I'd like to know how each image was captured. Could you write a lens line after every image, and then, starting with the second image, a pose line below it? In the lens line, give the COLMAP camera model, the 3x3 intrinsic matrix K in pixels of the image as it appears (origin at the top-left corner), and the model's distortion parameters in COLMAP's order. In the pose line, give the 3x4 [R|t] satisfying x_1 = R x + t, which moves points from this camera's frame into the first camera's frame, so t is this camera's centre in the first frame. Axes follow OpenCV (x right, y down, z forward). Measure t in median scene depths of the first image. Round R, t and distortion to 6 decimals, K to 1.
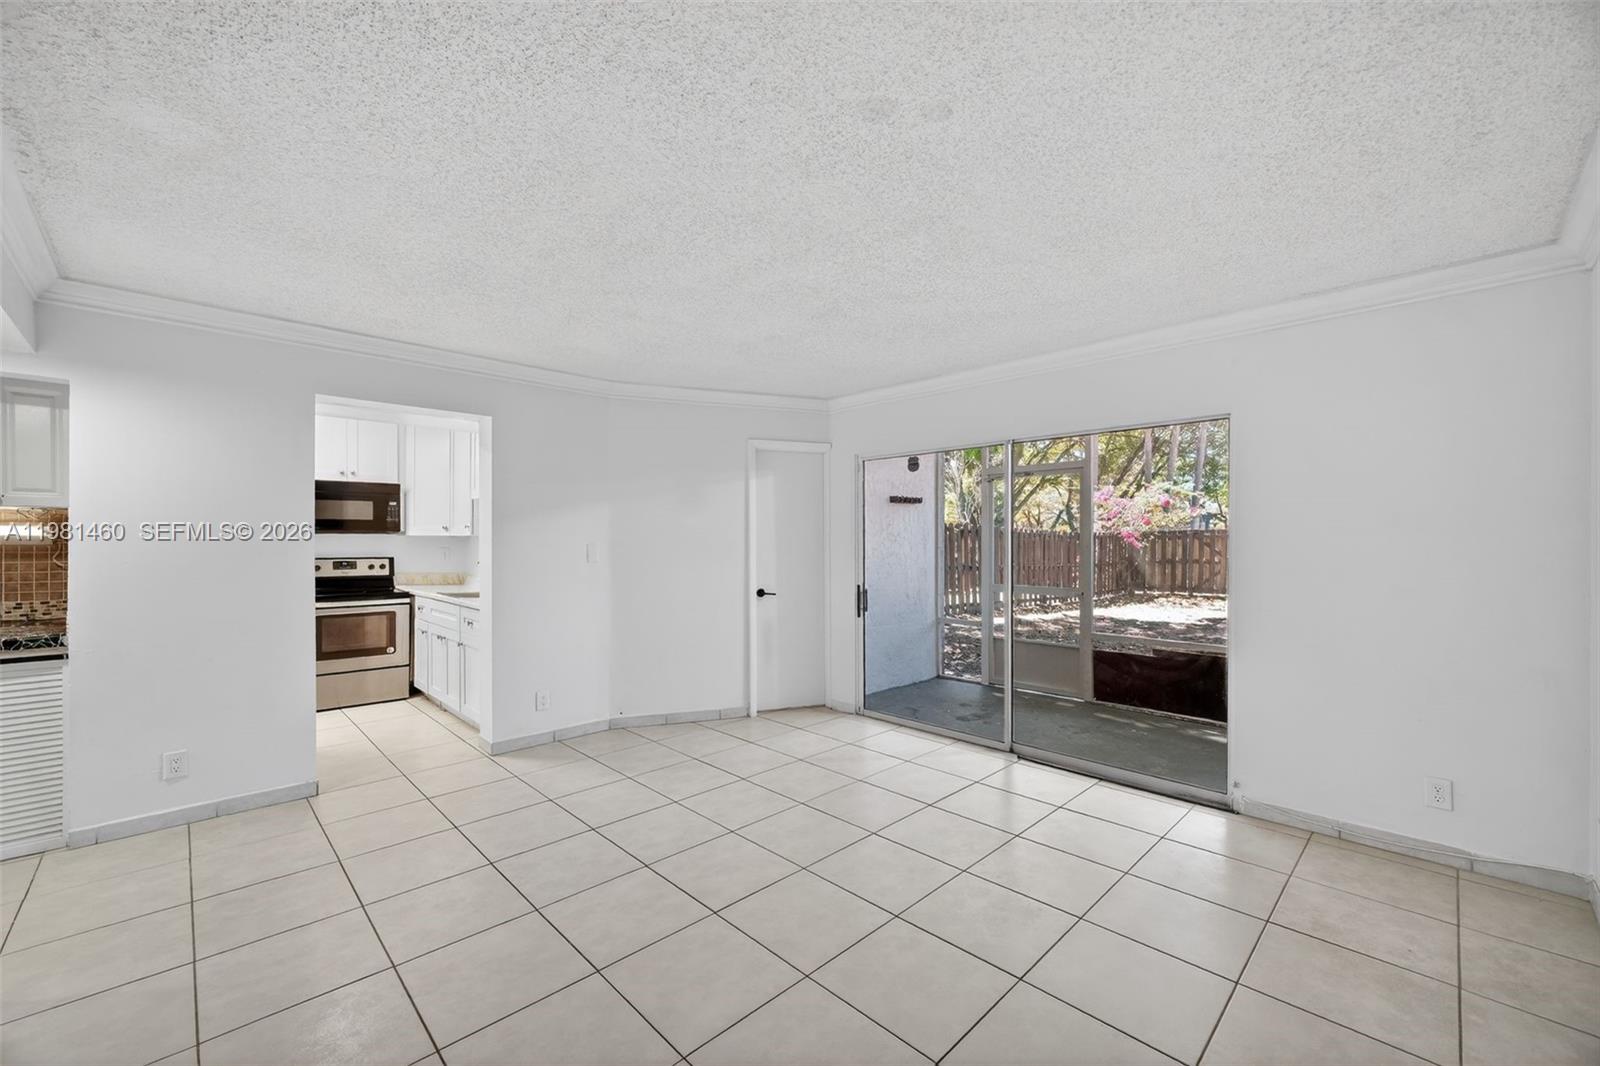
lens RADIAL K [[636.0, 0, 780.0], [0, 636.0, 540.4], [0, 0, 1]] dist [-0.001660, 0.000116]
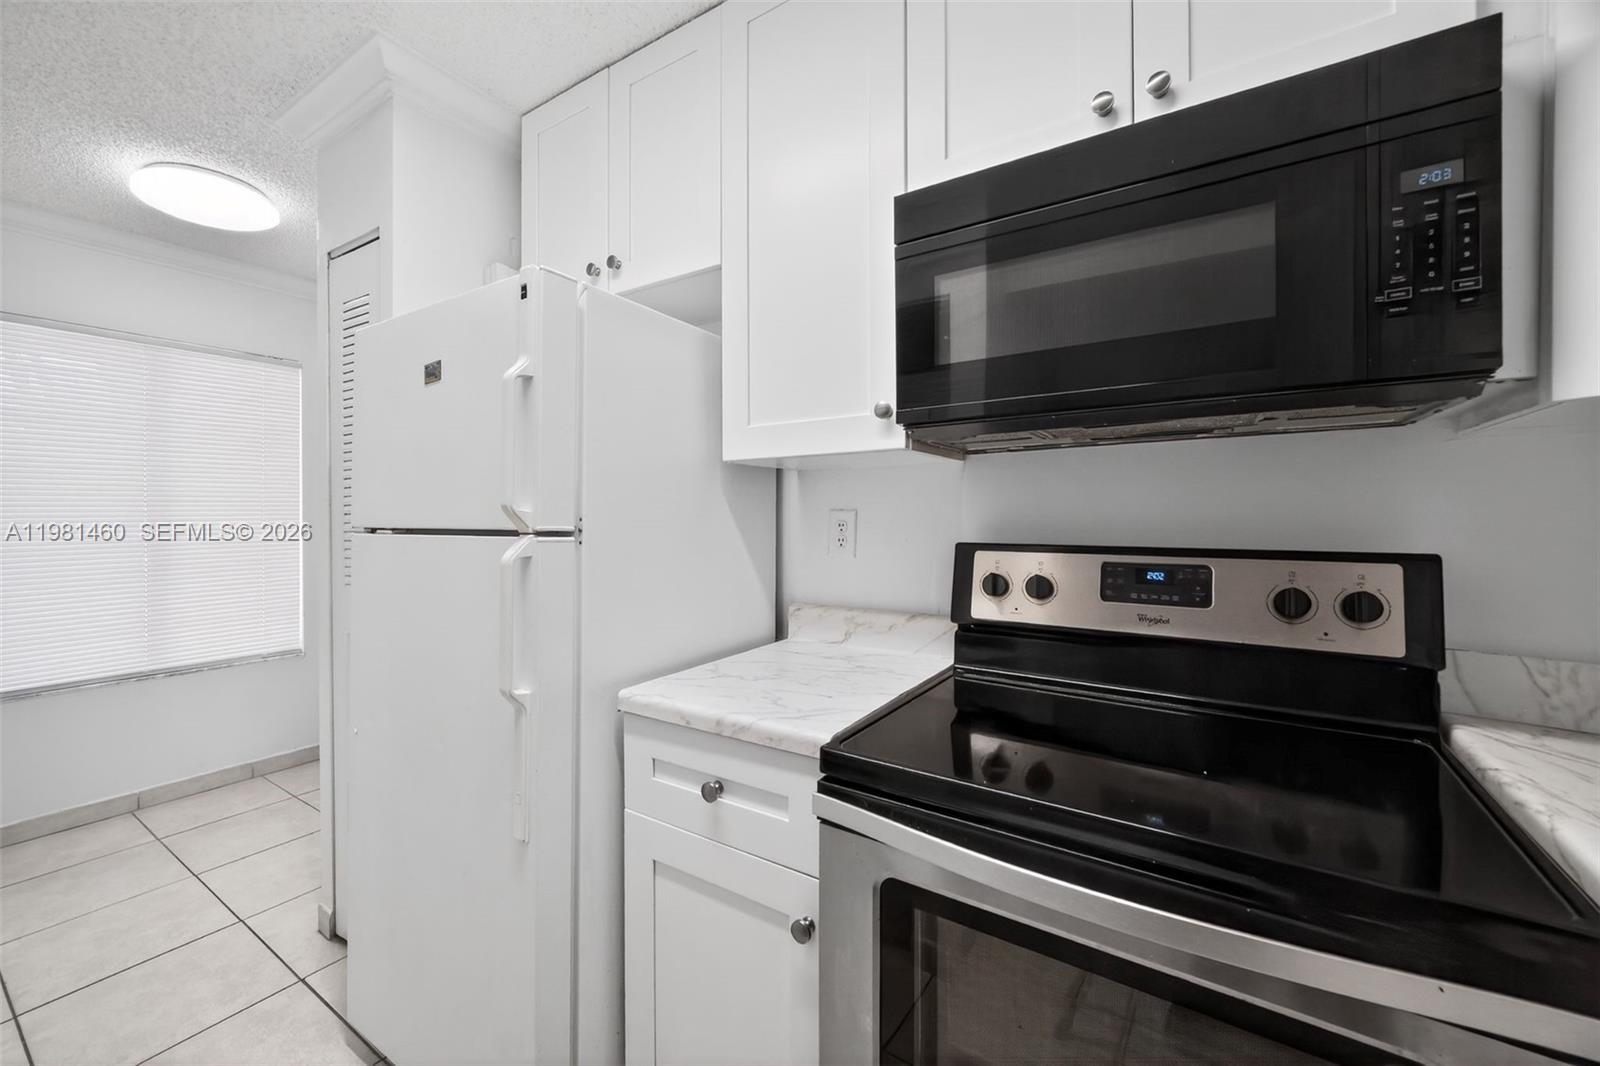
lens RADIAL K [[636.0, 0, 780.1], [0, 636.0, 520.2], [0, 0, 1]] dist [-0.001660, 0.000116]
pose [[0.203902, 0.003906, -0.978984, -0.548174], [0.003094, 0.999984, 0.004635, 0.018008], [0.978986, -0.003974, 0.203887, 0.909712]]
